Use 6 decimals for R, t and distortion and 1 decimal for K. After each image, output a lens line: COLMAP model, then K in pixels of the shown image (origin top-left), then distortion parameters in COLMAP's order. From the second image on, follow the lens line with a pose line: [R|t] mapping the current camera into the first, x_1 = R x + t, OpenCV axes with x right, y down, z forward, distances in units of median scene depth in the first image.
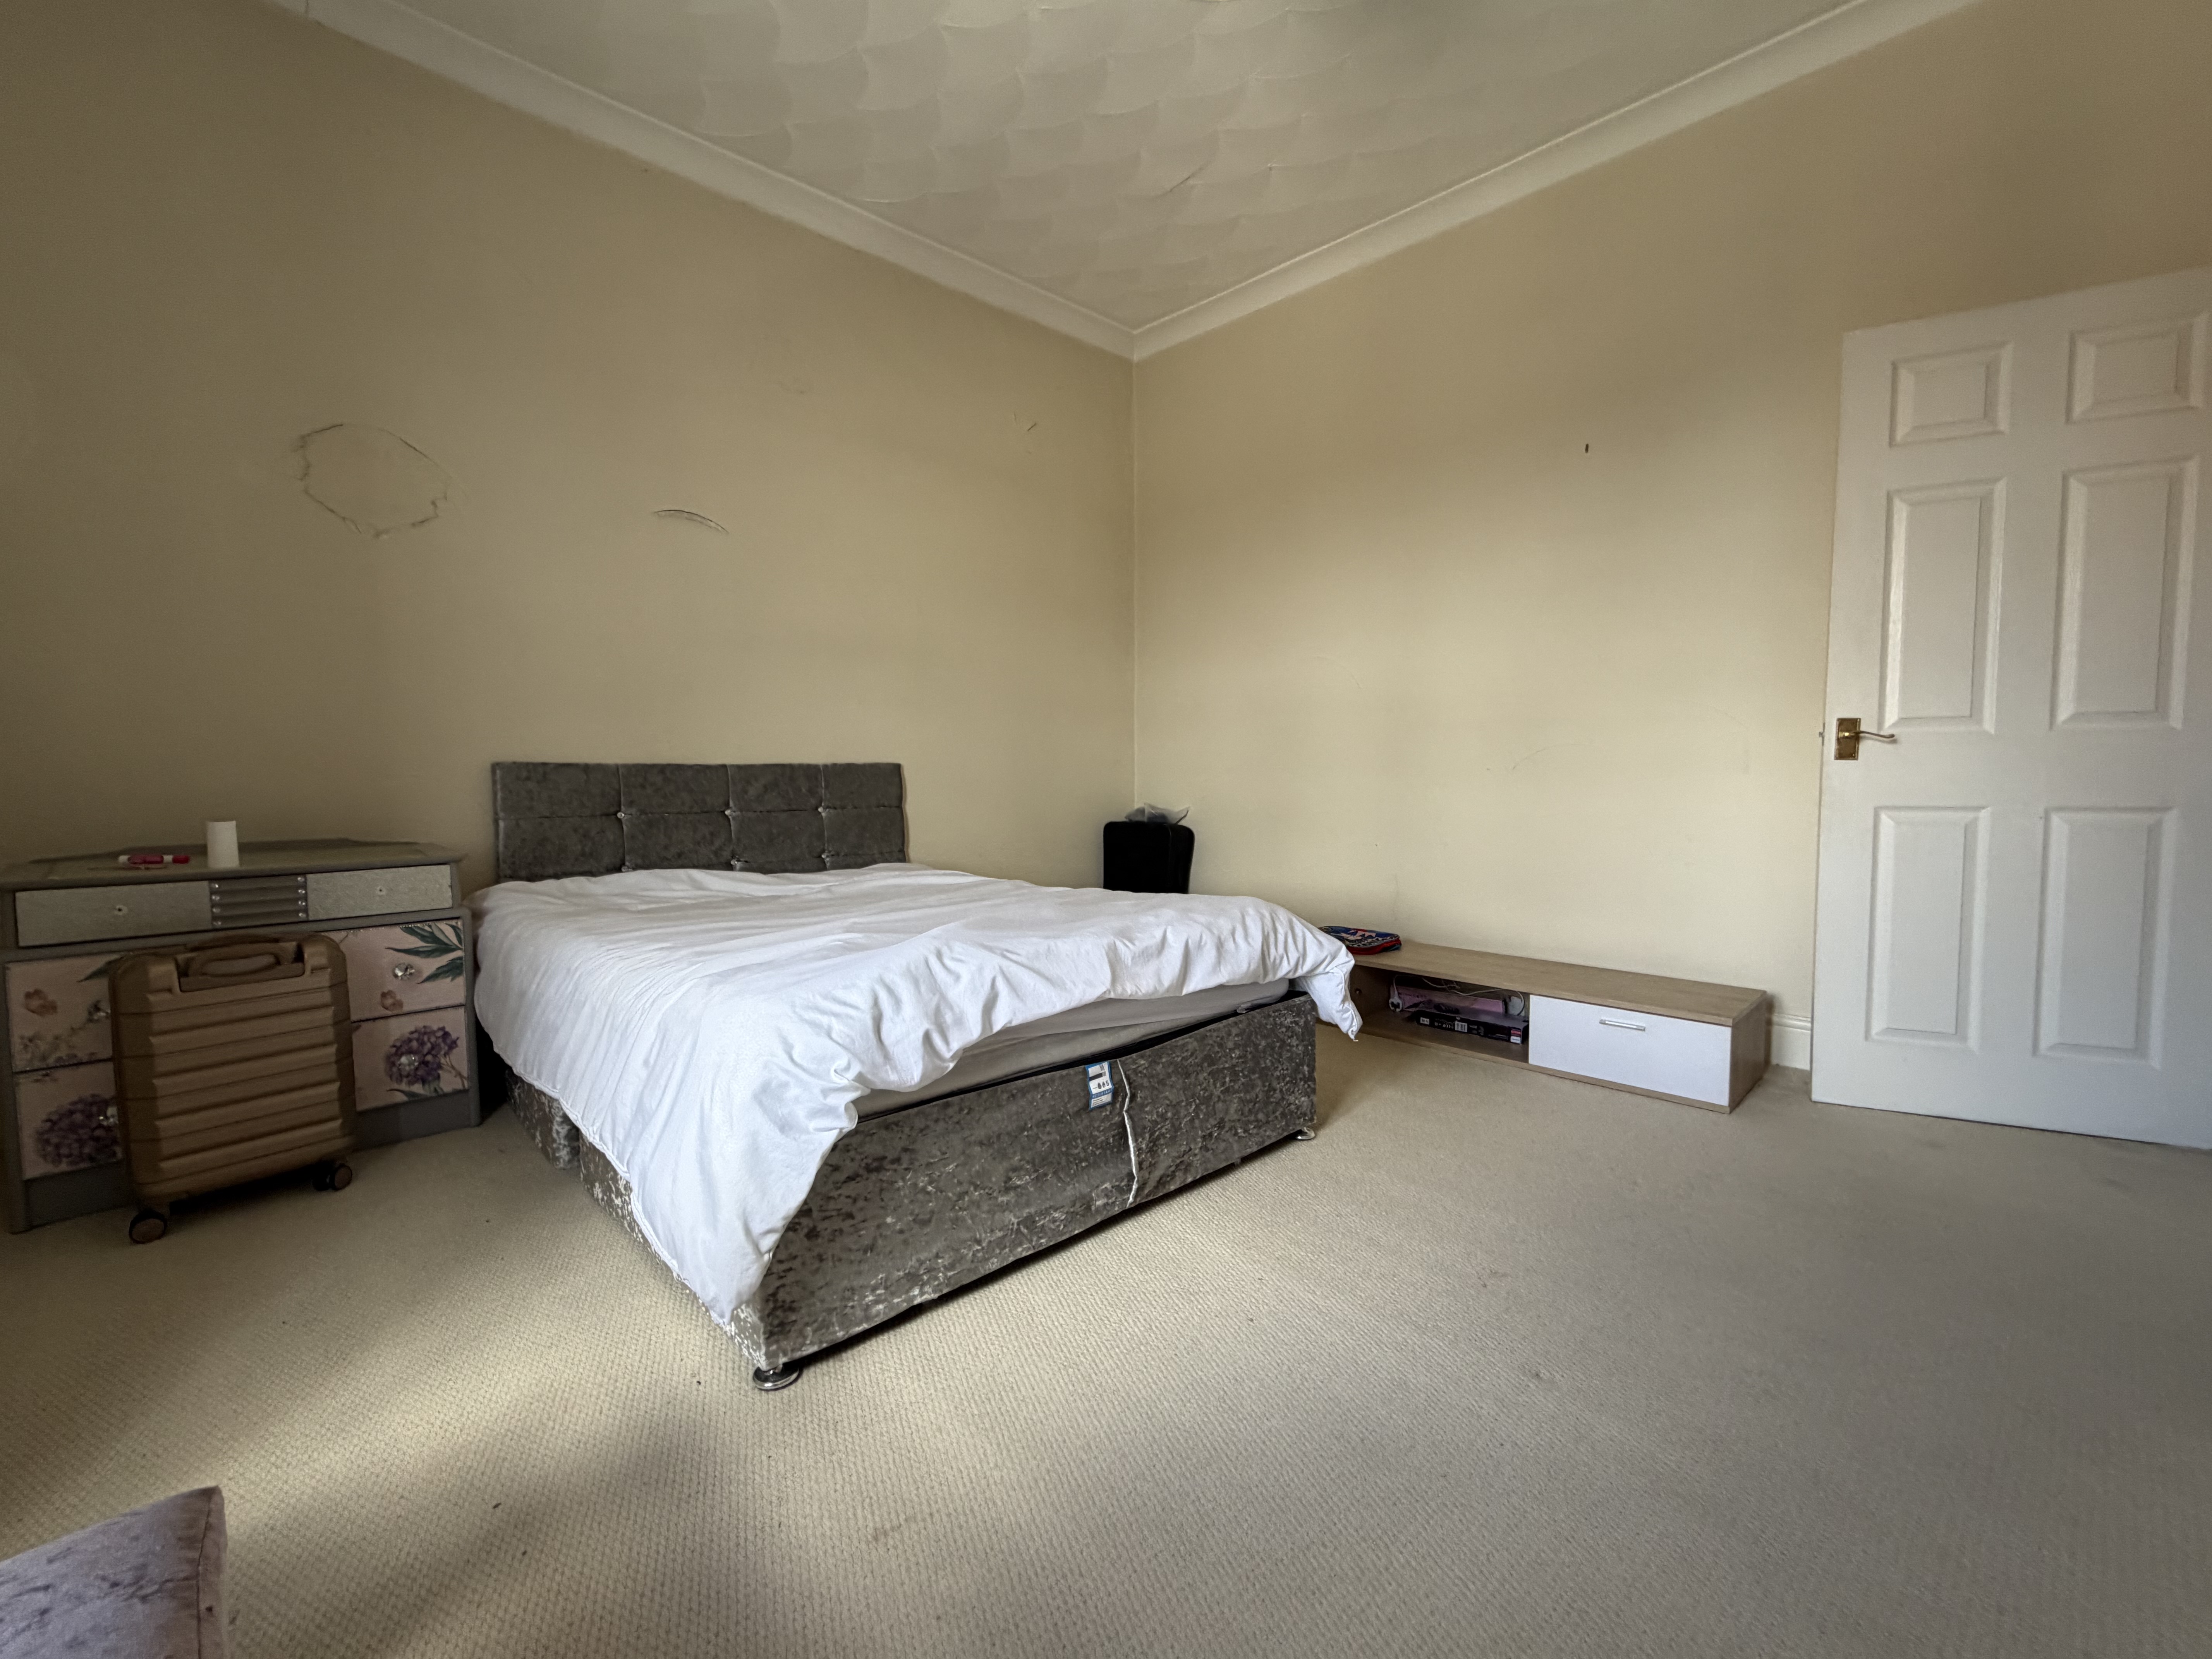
lens RADIAL K [[934.7, 0, 1106.0], [0, 934.7, 829.5], [0, 0, 1]] dist [-0.000114, 0.000157]
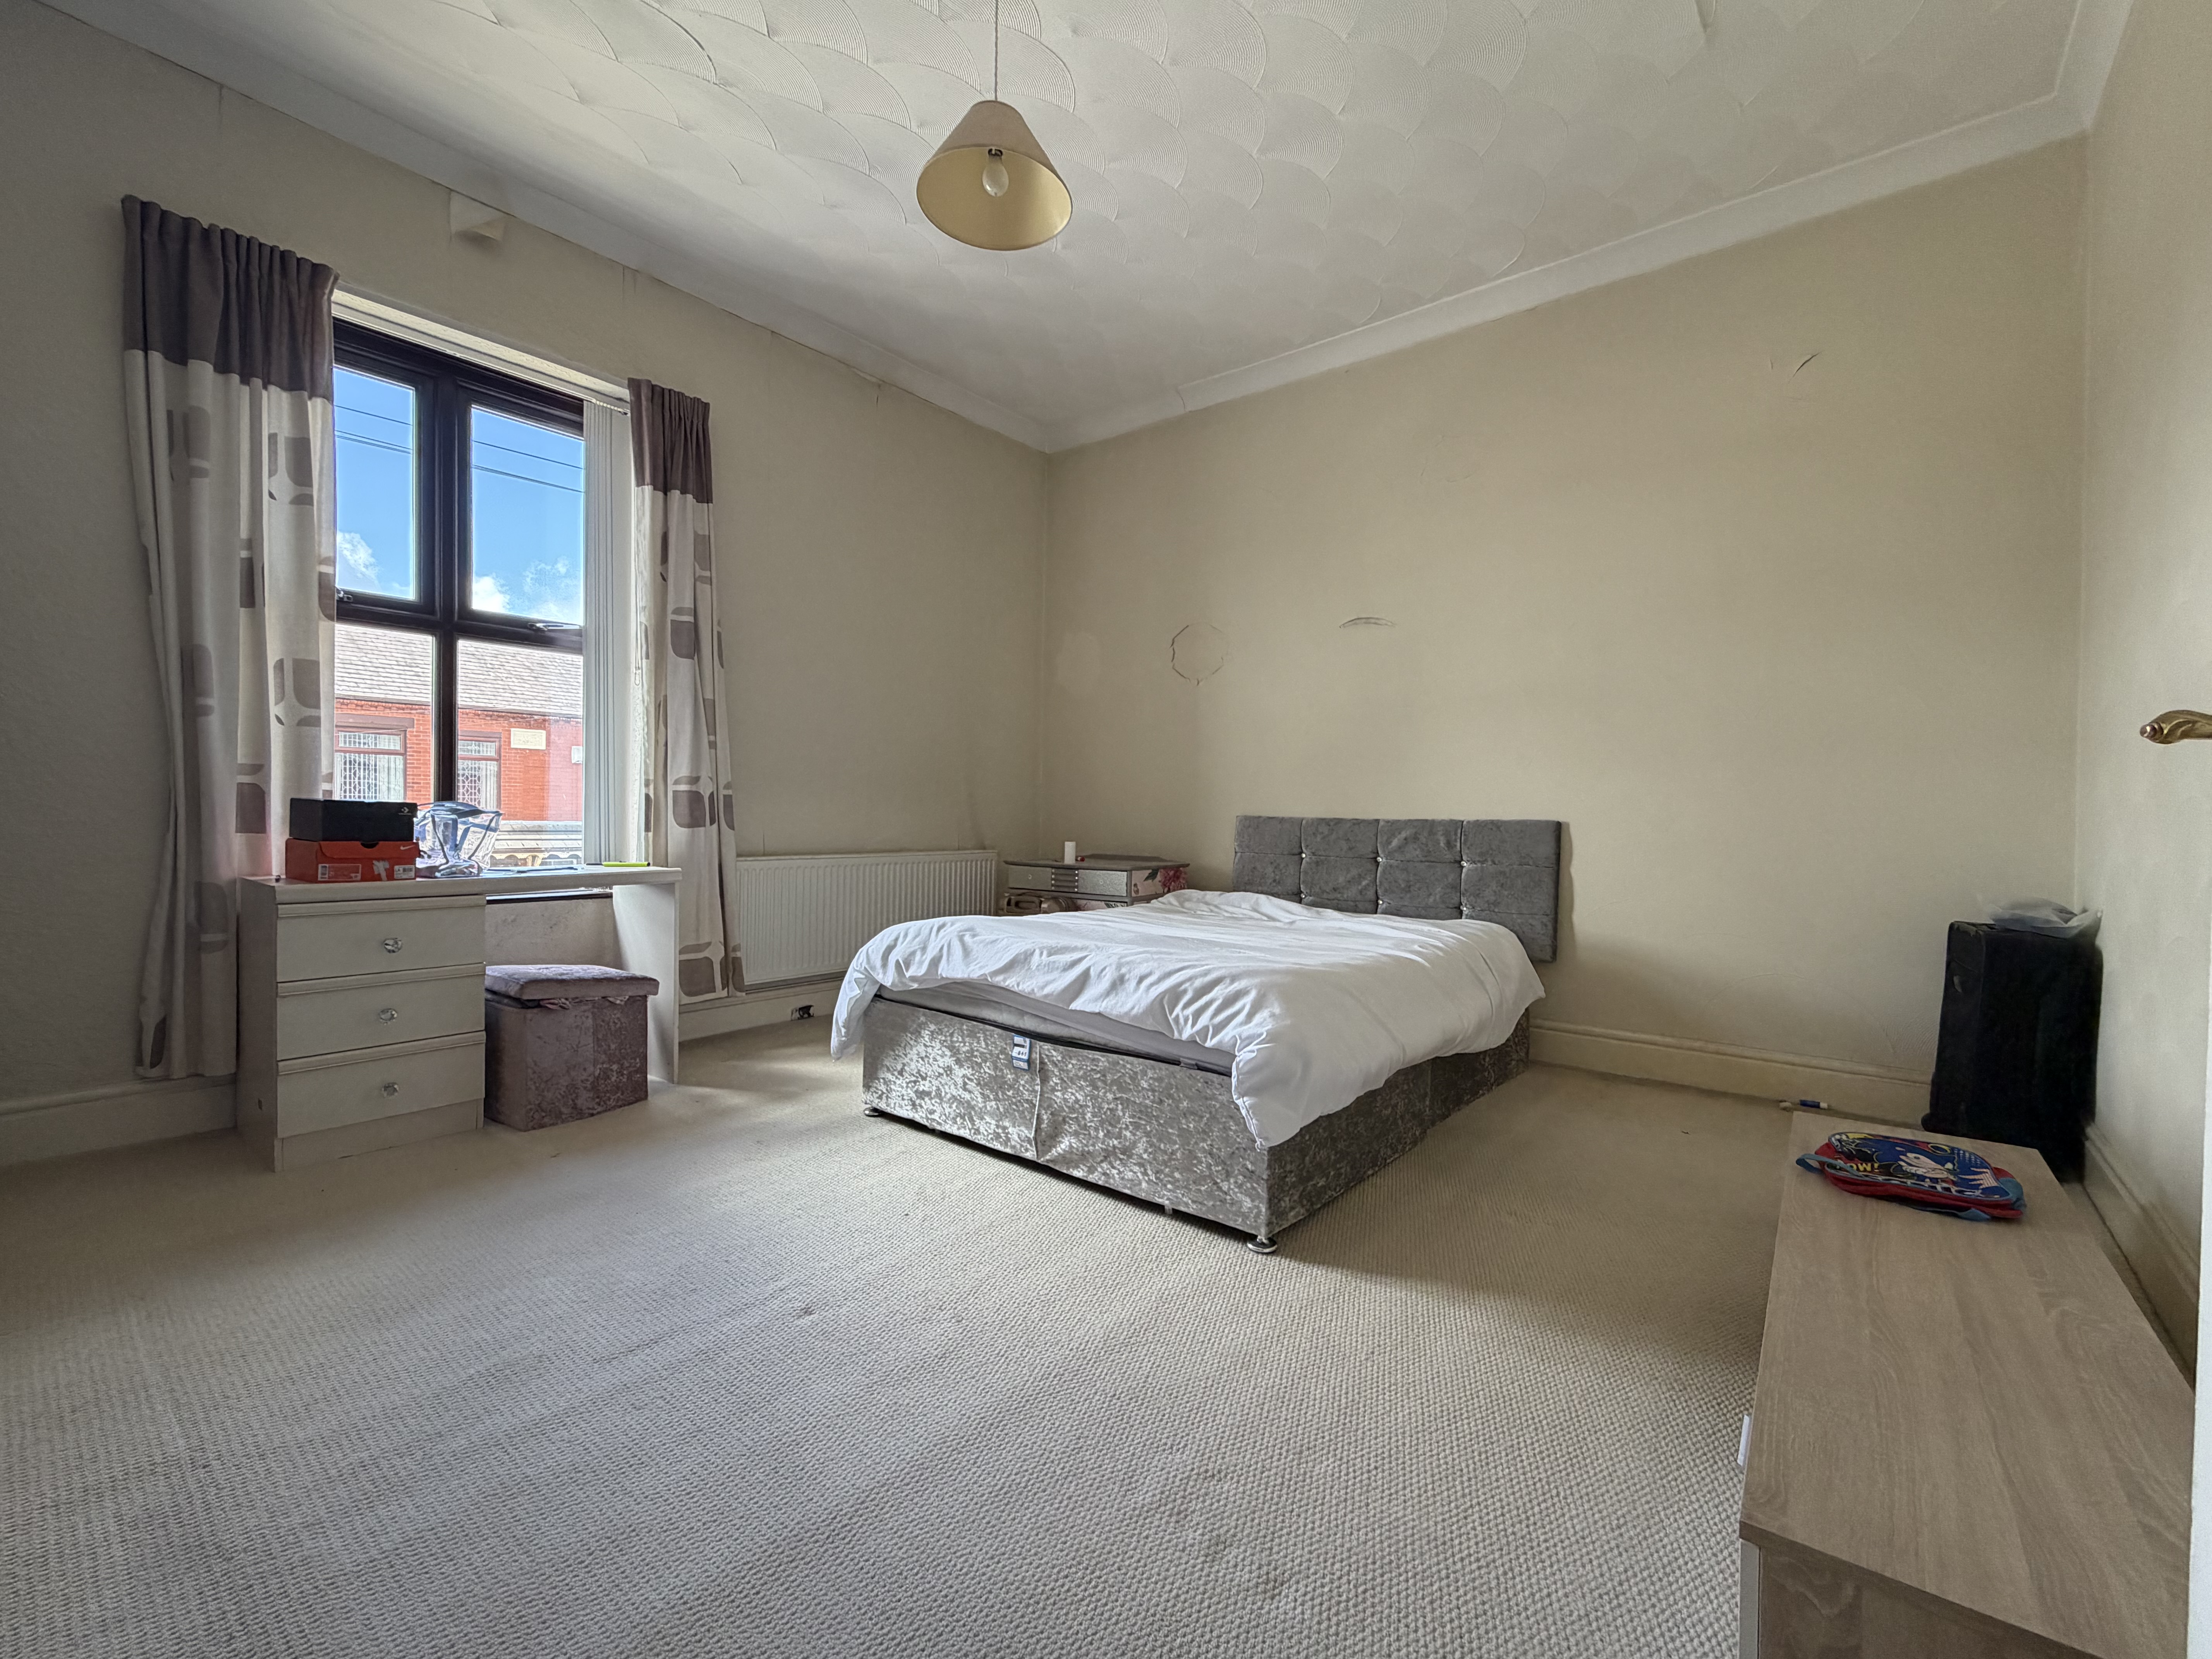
lens RADIAL K [[934.7, 0, 1106.0], [0, 934.7, 829.5], [0, 0, 1]] dist [-0.000114, 0.000157]
pose [[0.131954, 0.019668, -0.991061, 1.109692], [-0.080703, 0.996697, 0.009035, -0.059267], [0.987965, 0.078789, 0.133105, 0.754886]]
